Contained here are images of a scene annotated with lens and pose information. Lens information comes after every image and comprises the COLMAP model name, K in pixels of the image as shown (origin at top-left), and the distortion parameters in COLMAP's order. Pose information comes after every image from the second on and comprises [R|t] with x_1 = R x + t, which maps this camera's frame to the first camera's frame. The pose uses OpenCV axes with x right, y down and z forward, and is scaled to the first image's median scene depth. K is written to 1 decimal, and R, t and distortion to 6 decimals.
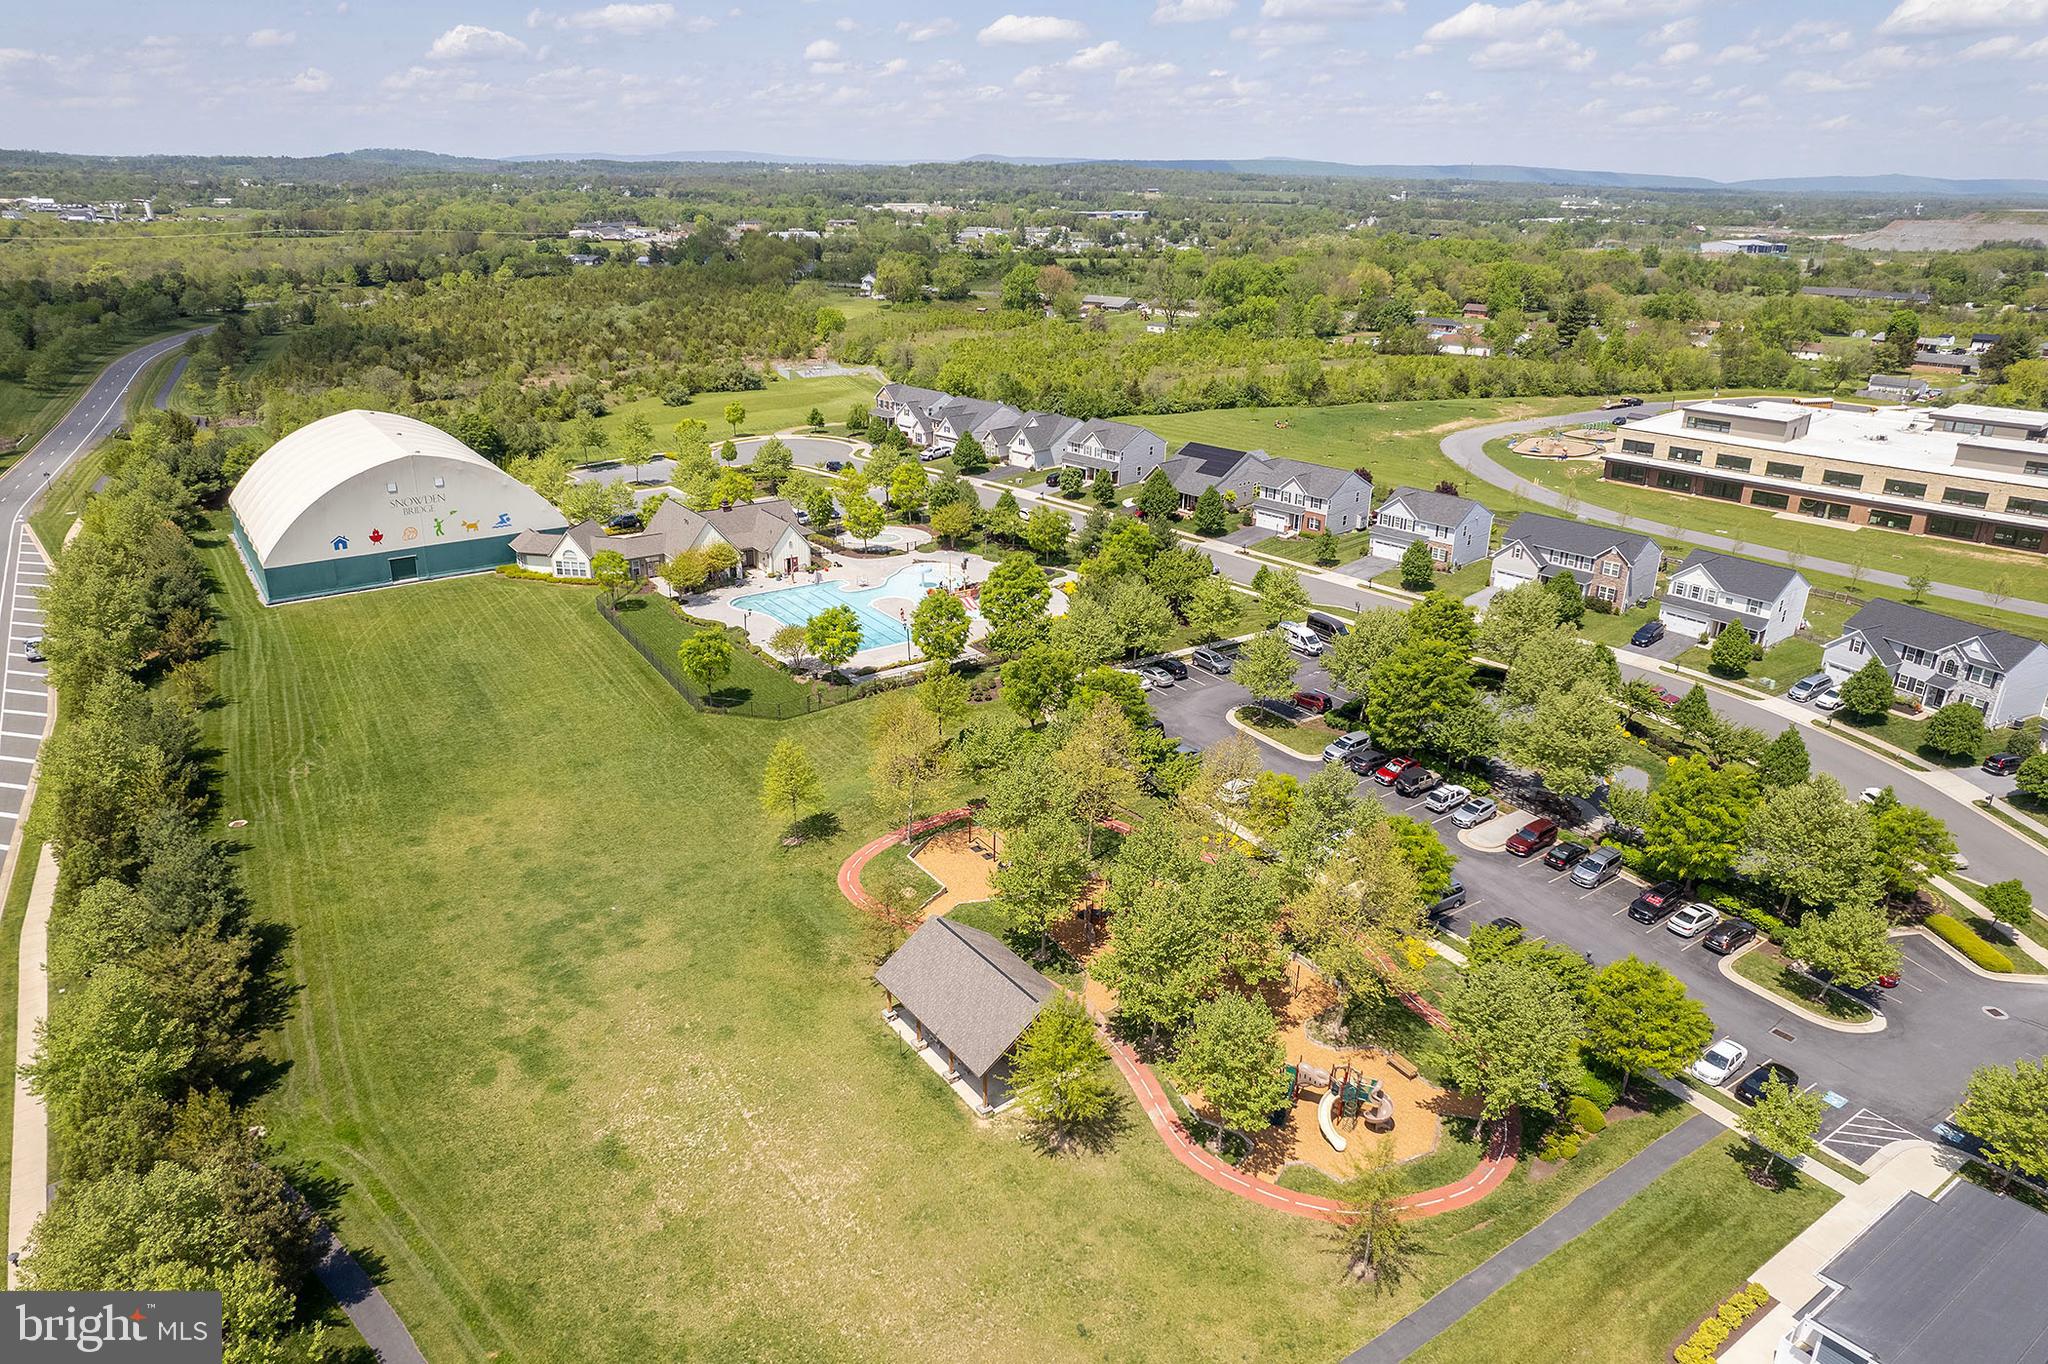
lens RADIAL K [[1295.8, 0, 1007.8], [0, 1295.8, 682.0], [0, 0, 1]] dist [-0.076346, 0.065754]
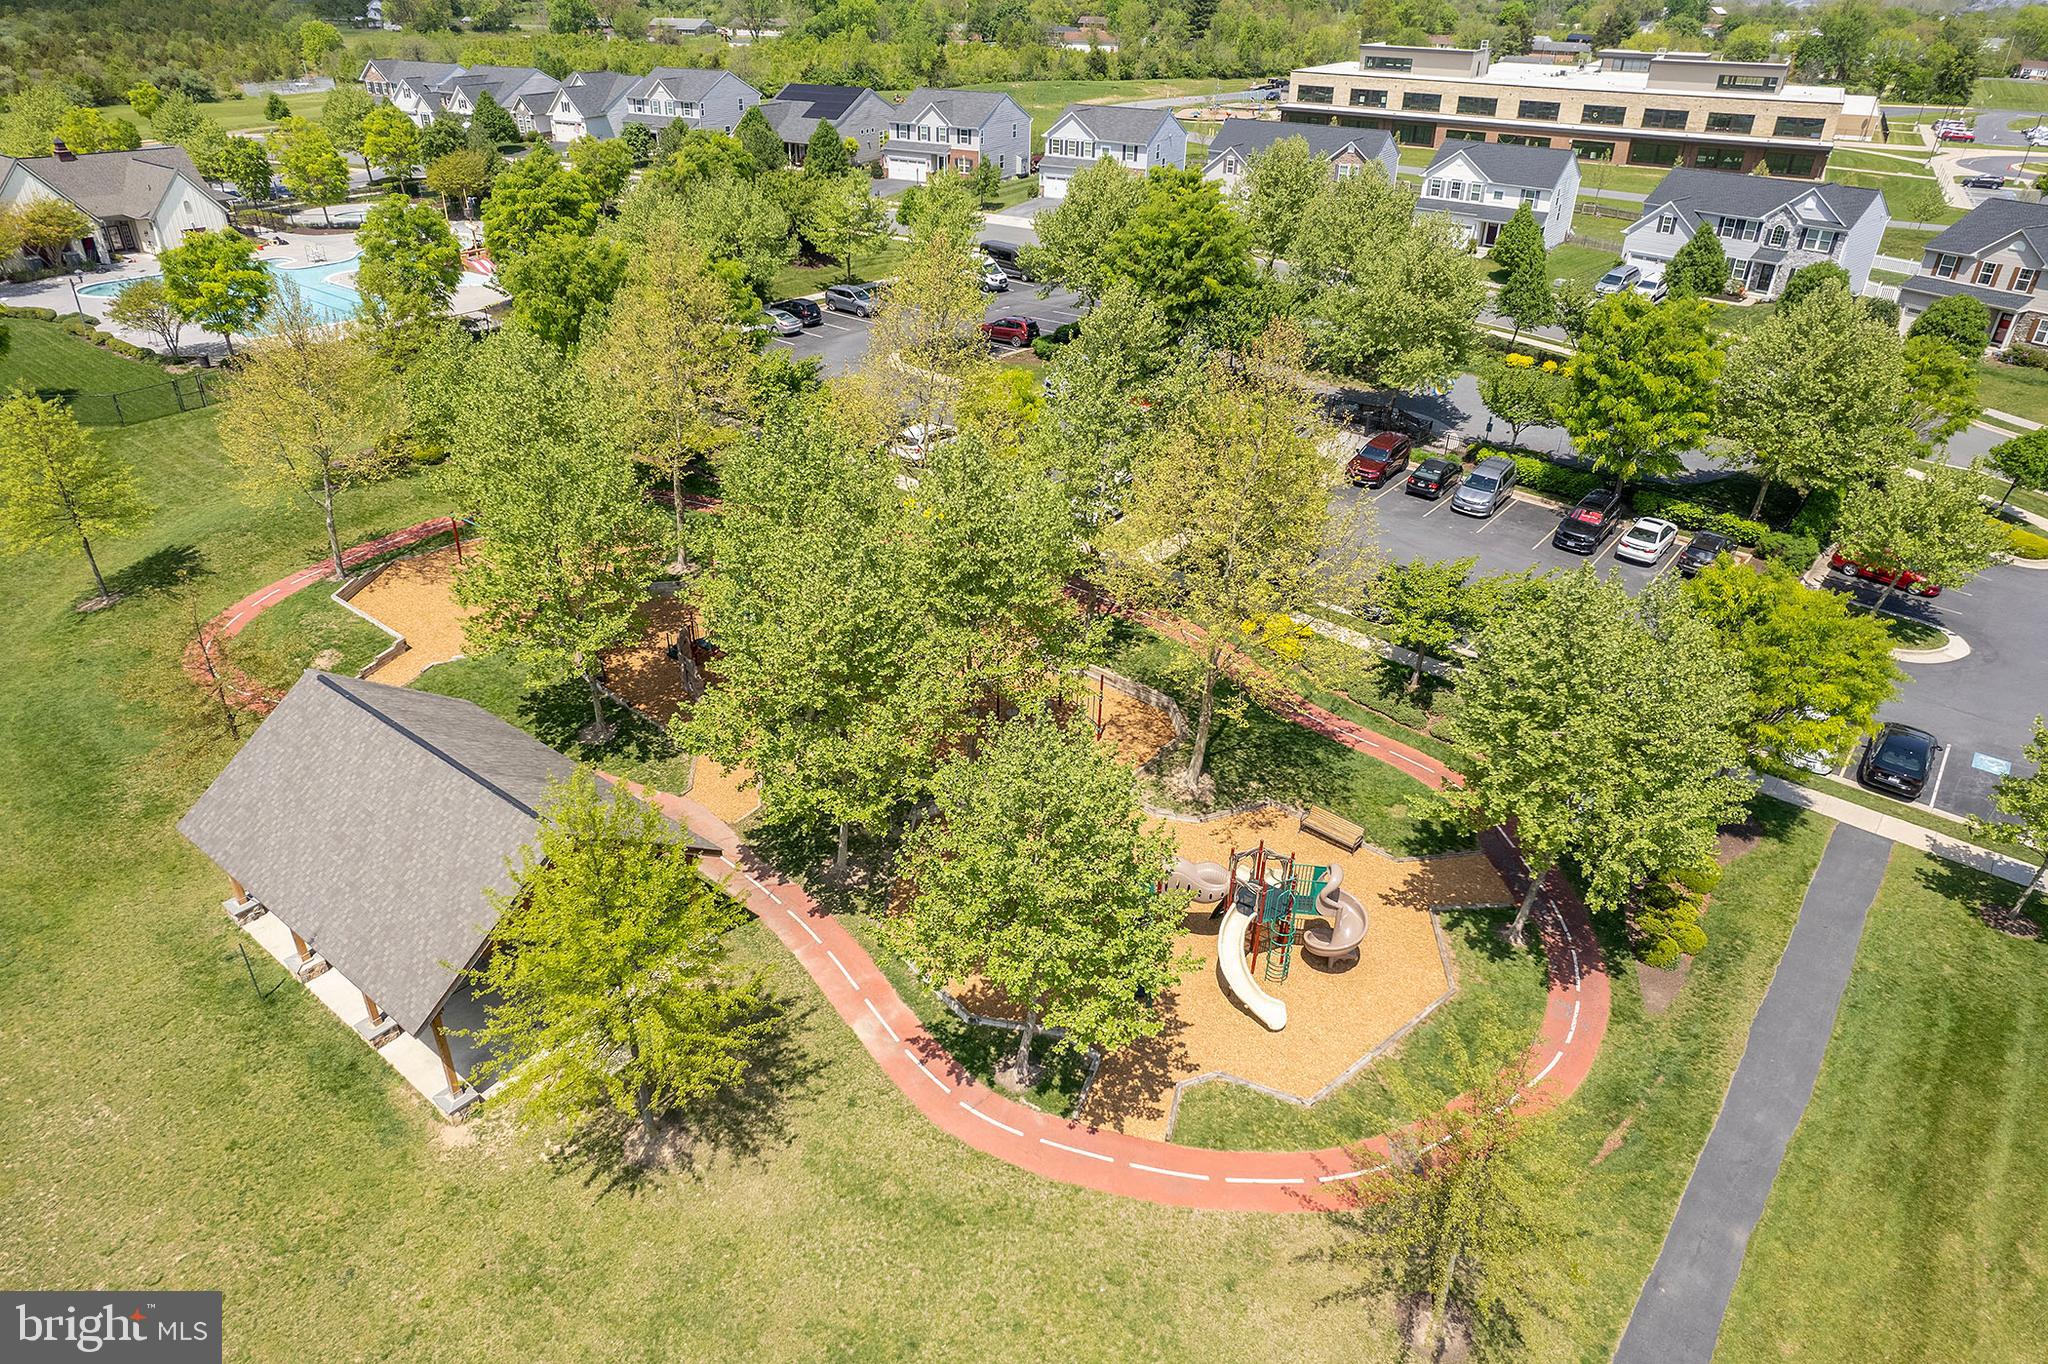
lens RADIAL K [[1295.8, 0, 1007.8], [0, 1295.8, 682.0], [0, 0, 1]] dist [-0.076346, 0.065754]
pose [[0.956574, -0.139062, 0.256178, 0.036918], [0.101086, 0.982584, 0.155920, 0.090657], [-0.273399, -0.123253, 0.953971, 0.336781]]
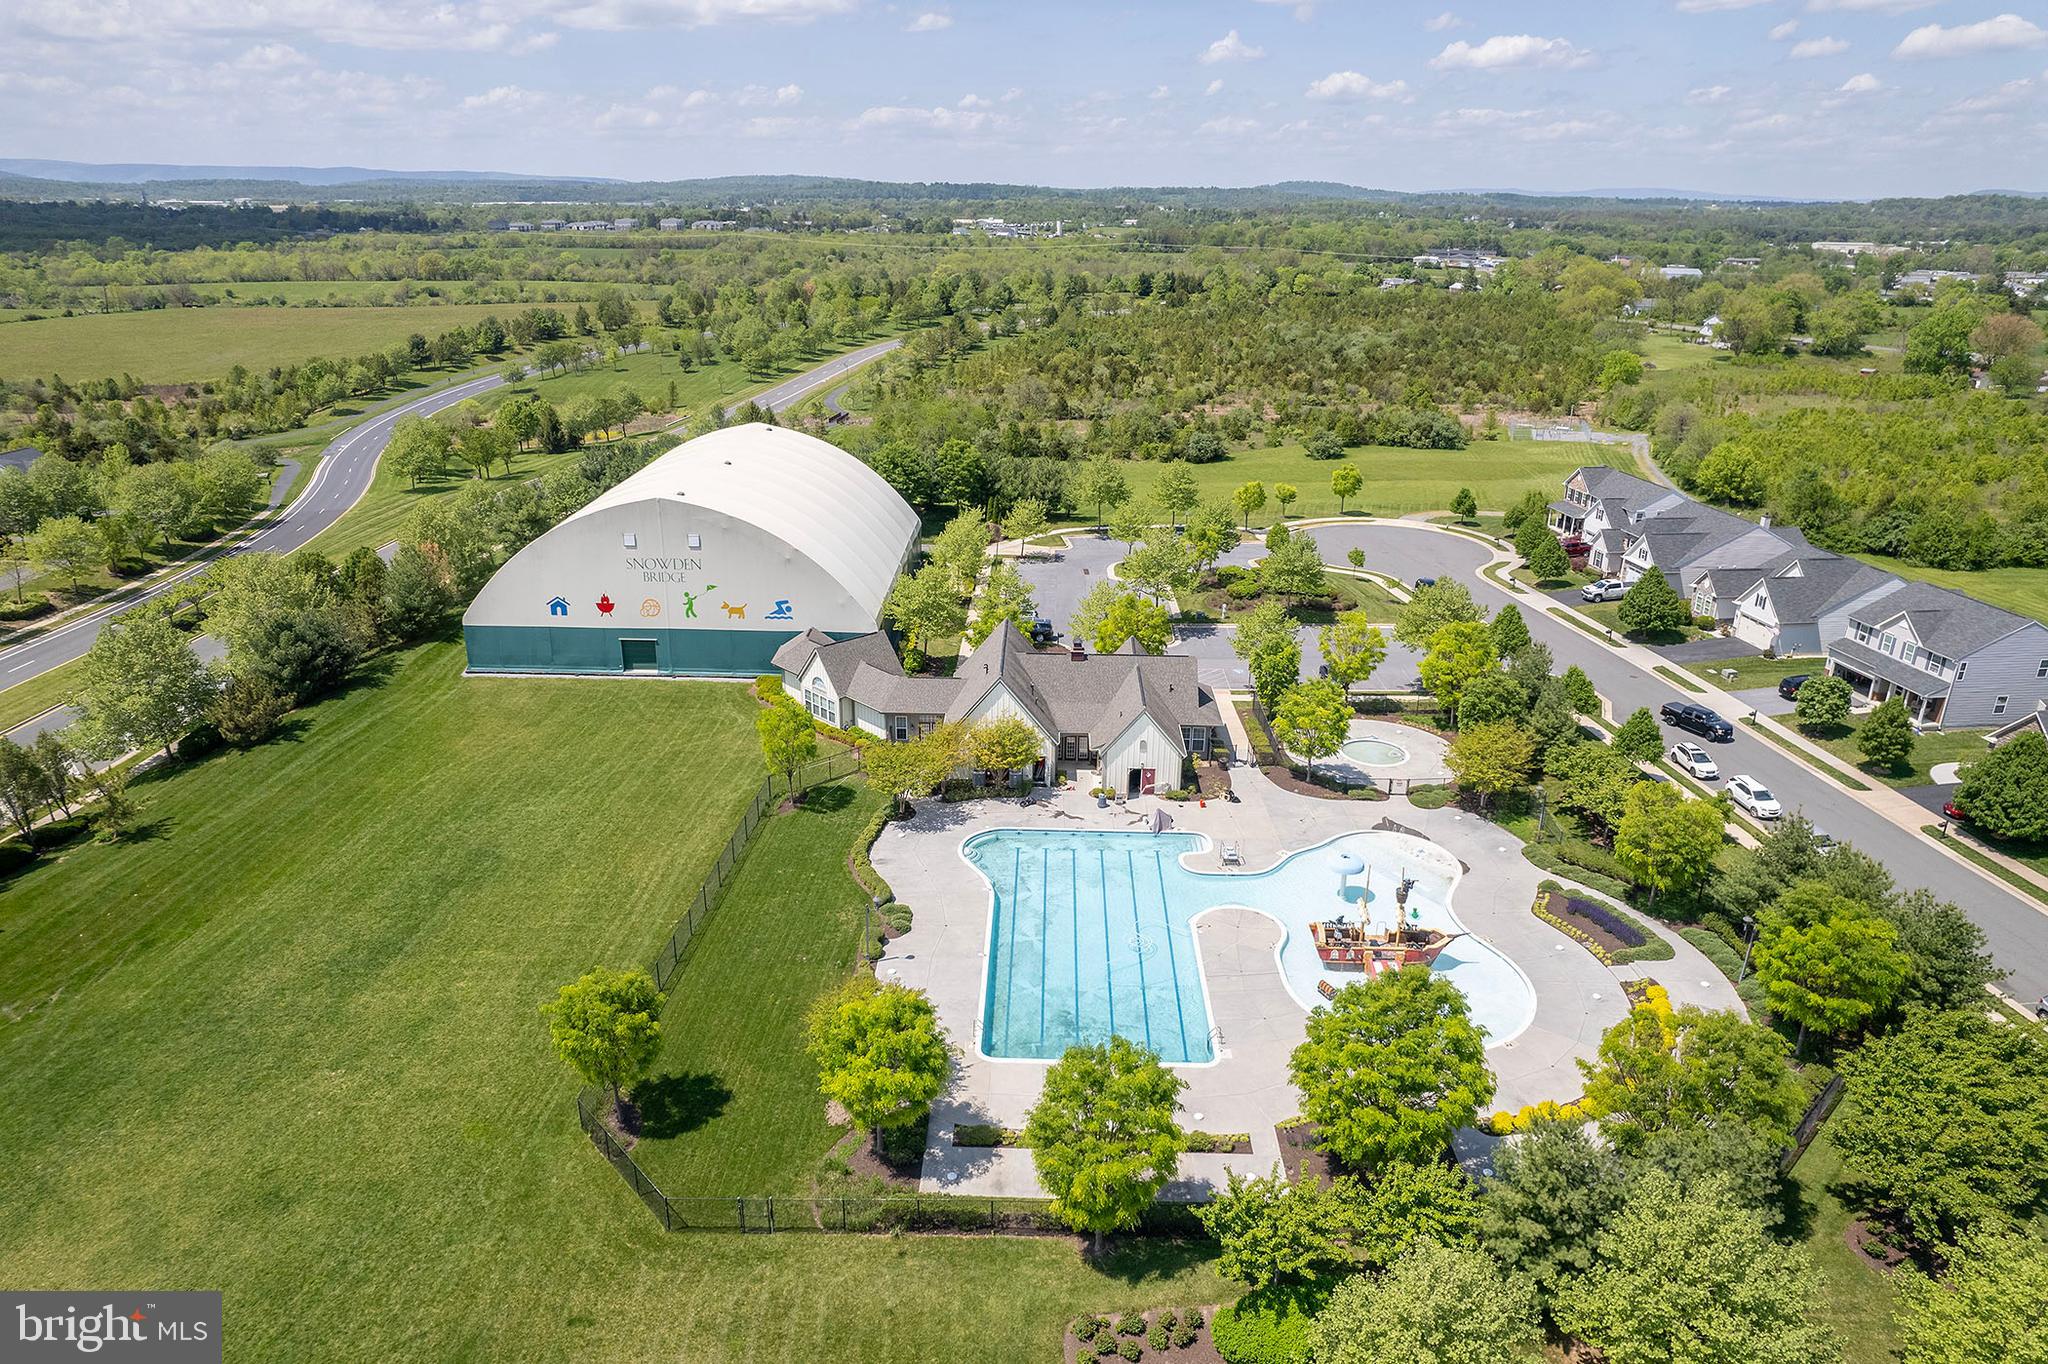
lens RADIAL K [[1295.8, 0, 1007.8], [0, 1295.8, 682.0], [0, 0, 1]] dist [-0.076346, 0.065754]
pose [[0.801320, 0.203489, -0.562565, 0.116201], [-0.217126, 0.975176, 0.043461, -0.187670], [0.557443, 0.087321, 0.825610, 0.665424]]
